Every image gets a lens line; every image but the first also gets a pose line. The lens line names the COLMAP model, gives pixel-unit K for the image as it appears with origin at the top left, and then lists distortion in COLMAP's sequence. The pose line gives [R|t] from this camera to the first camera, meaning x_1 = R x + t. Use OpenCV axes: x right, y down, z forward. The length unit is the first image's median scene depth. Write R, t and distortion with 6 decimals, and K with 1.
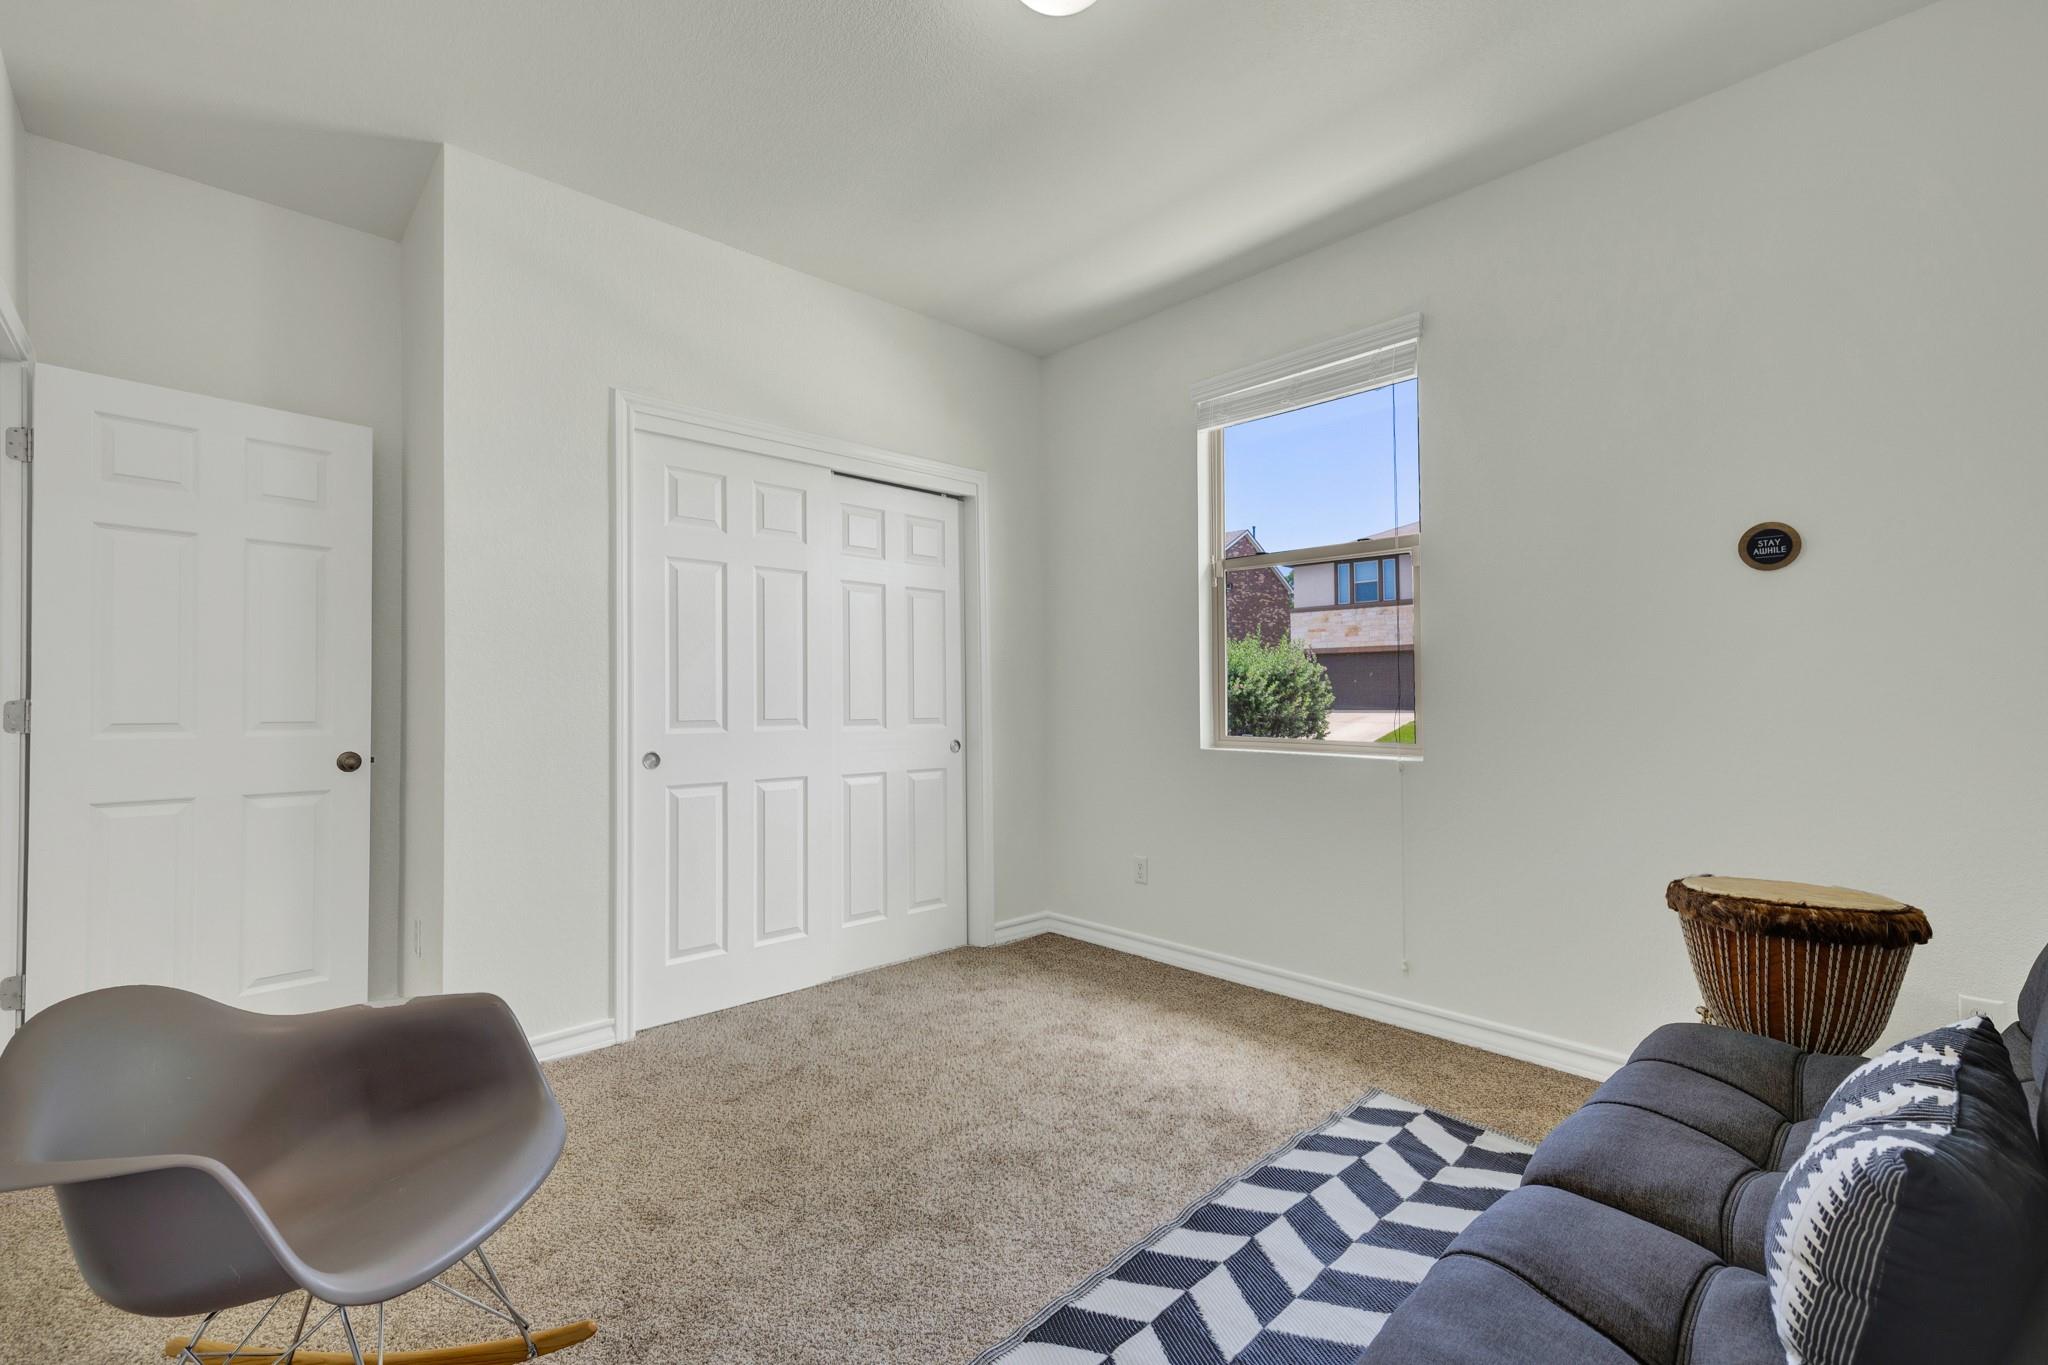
lens RADIAL K [[882.2, 0, 1015.0], [0, 882.2, 684.4], [0, 0, 1]] dist [0.000629, -0.000189]
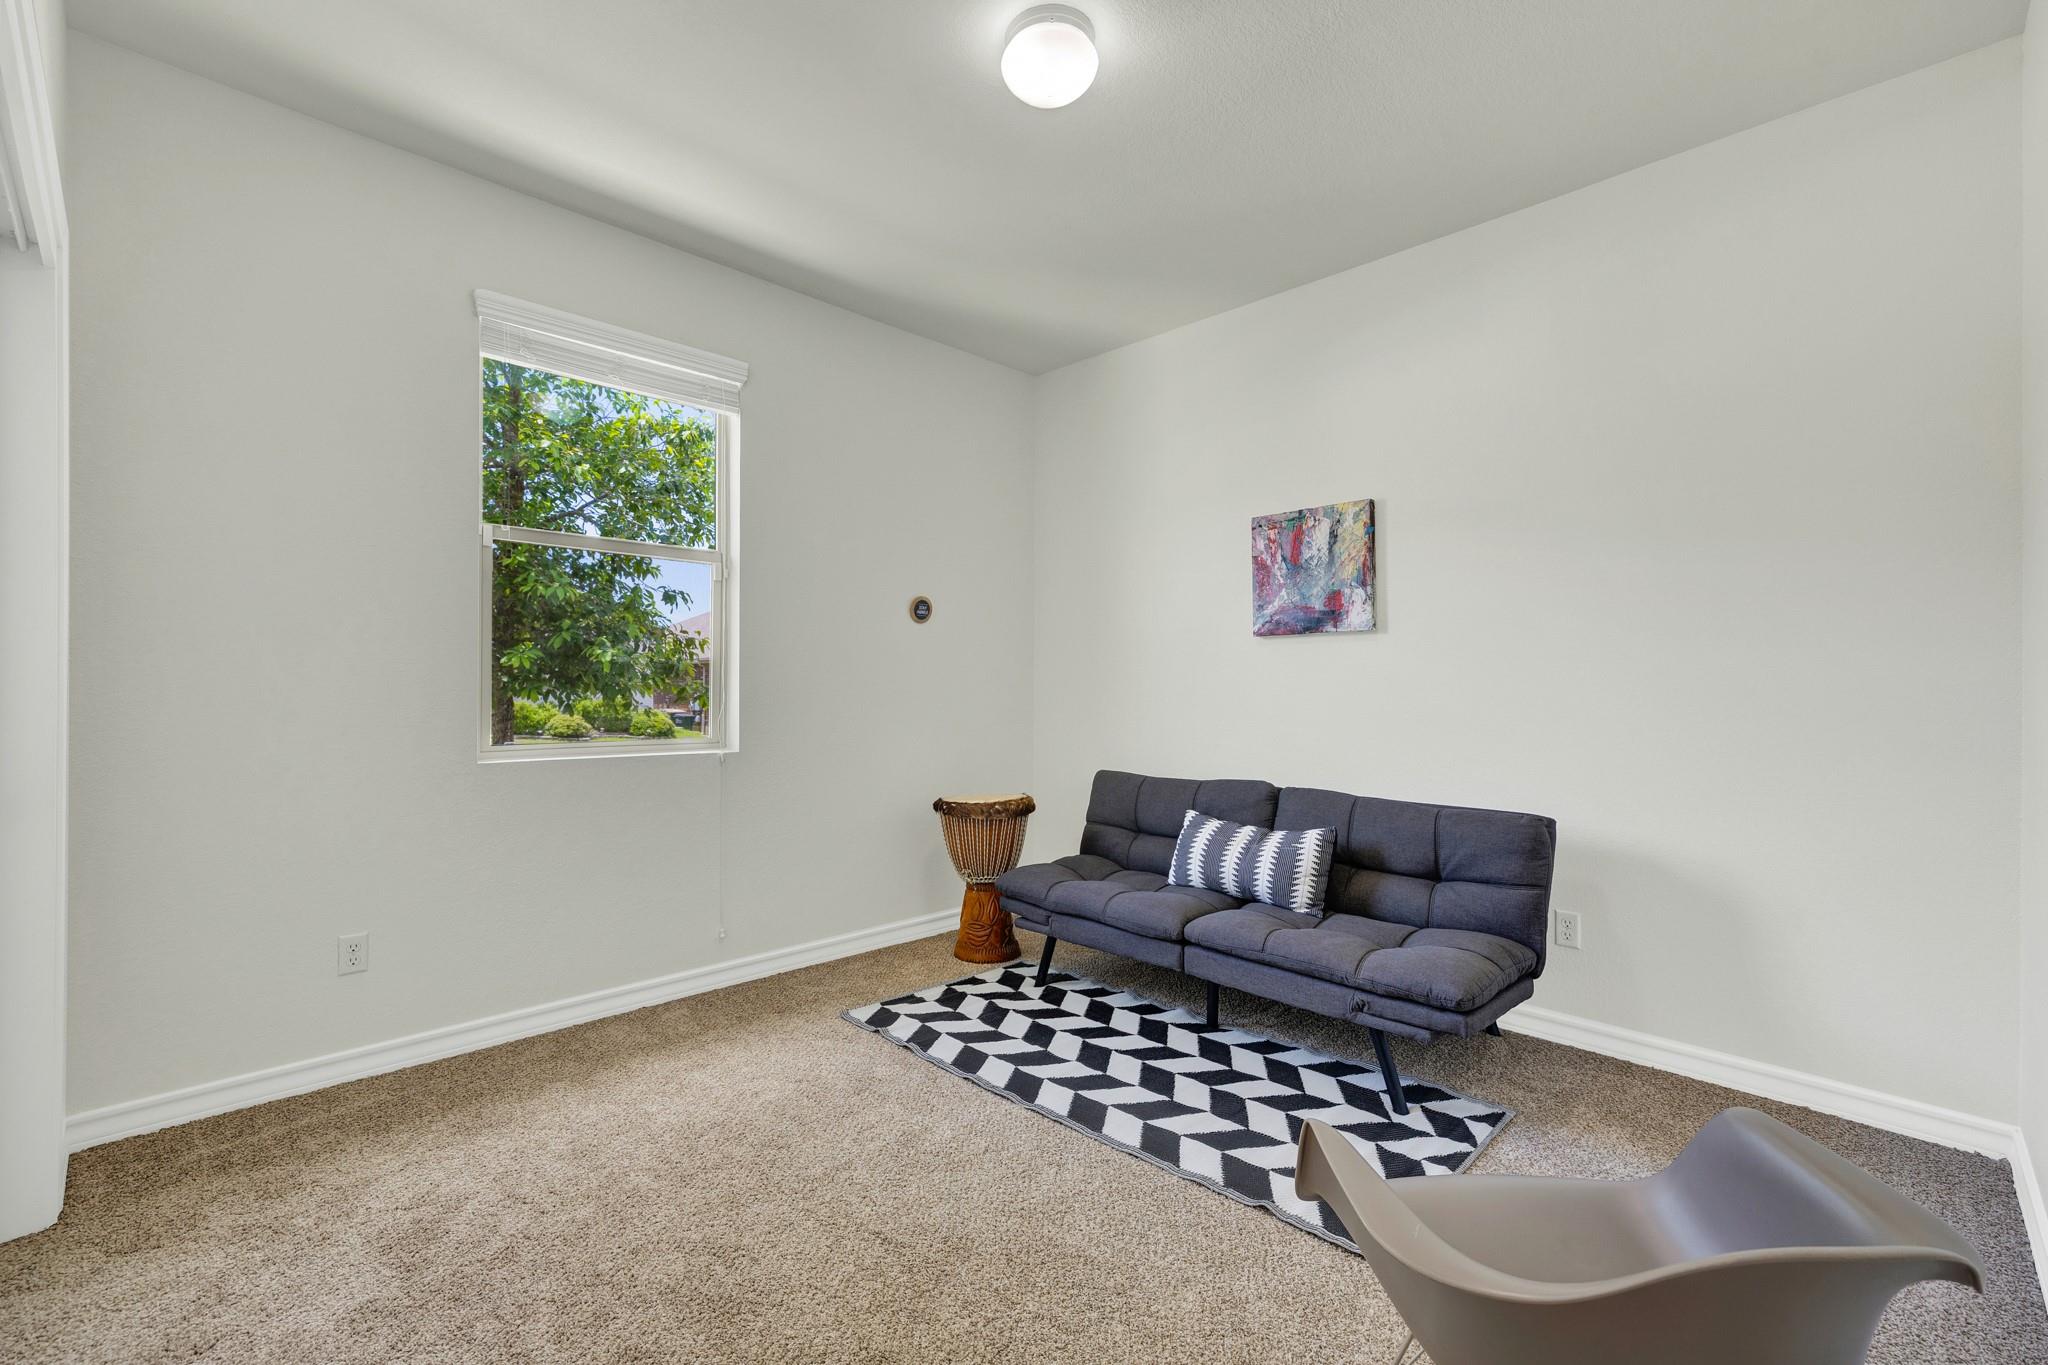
lens RADIAL K [[882.2, 0, 1015.8], [0, 882.2, 689.9], [0, 0, 1]] dist [0.000629, -0.000189]
pose [[-0.040082, 0.001106, 0.999196, -0.684968], [-0.023010, 0.999733, -0.002030, 0.001745], [-0.998931, -0.023073, -0.040046, 0.663362]]
